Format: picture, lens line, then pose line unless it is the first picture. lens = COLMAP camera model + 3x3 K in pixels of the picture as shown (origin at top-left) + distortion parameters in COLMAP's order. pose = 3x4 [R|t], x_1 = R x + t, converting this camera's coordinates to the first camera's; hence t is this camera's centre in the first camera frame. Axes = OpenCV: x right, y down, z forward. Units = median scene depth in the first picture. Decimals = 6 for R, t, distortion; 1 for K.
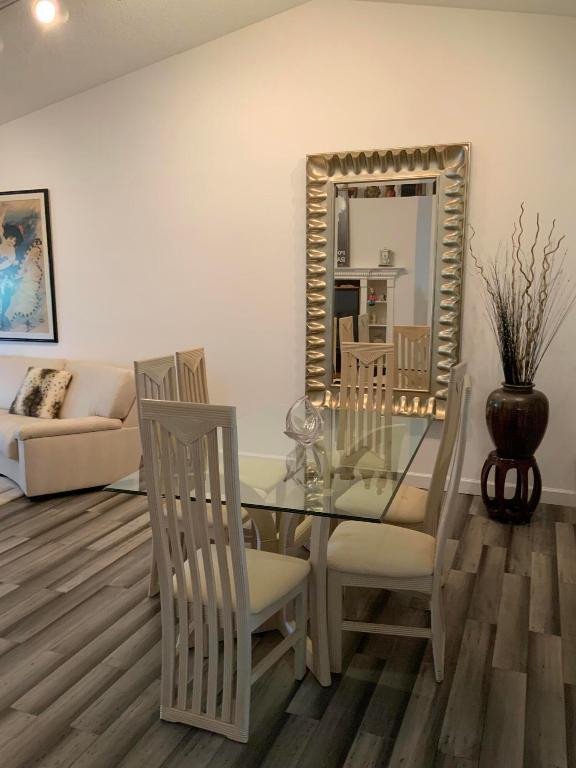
lens RADIAL K [[649.4, 0, 285.5], [0, 649.4, 382.3], [0, 0, 1]] dist [0.055489, -0.069213]
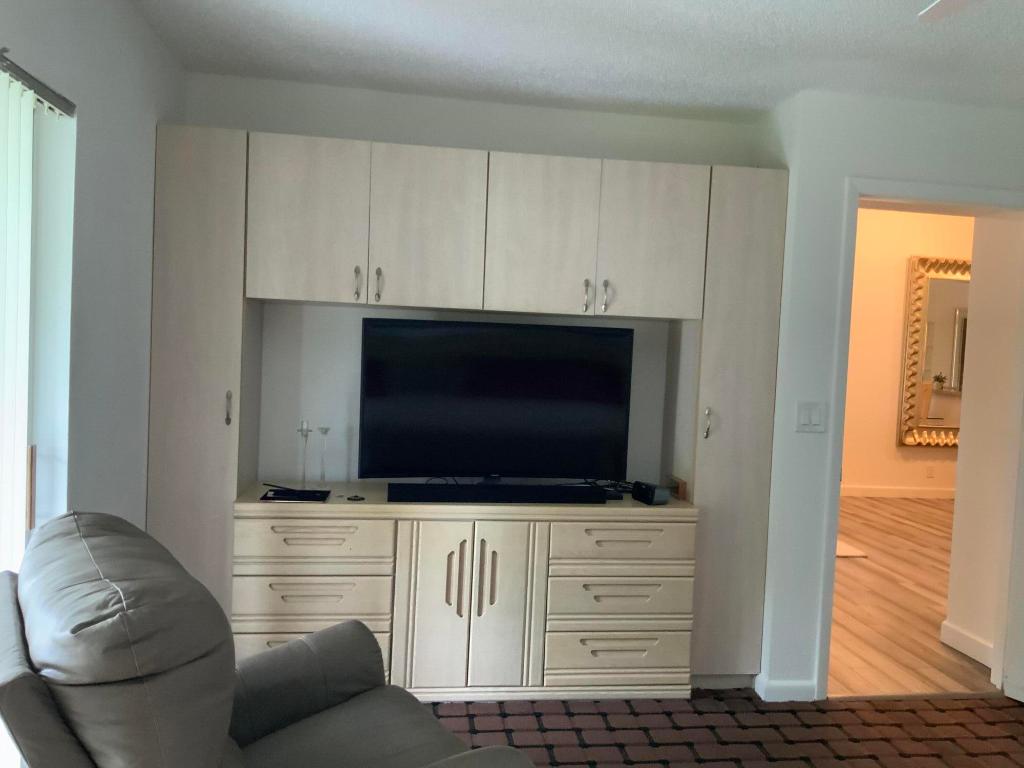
lens RADIAL K [[865.9, 0, 519.0], [0, 865.9, 382.3], [0, 0, 1]] dist [0.055489, -0.069213]
pose [[0.866386, 0.008376, 0.499305, -1.434406], [0.033519, 0.996629, -0.074880, 0.022379], [-0.498249, 0.081611, 0.863184, -0.132501]]
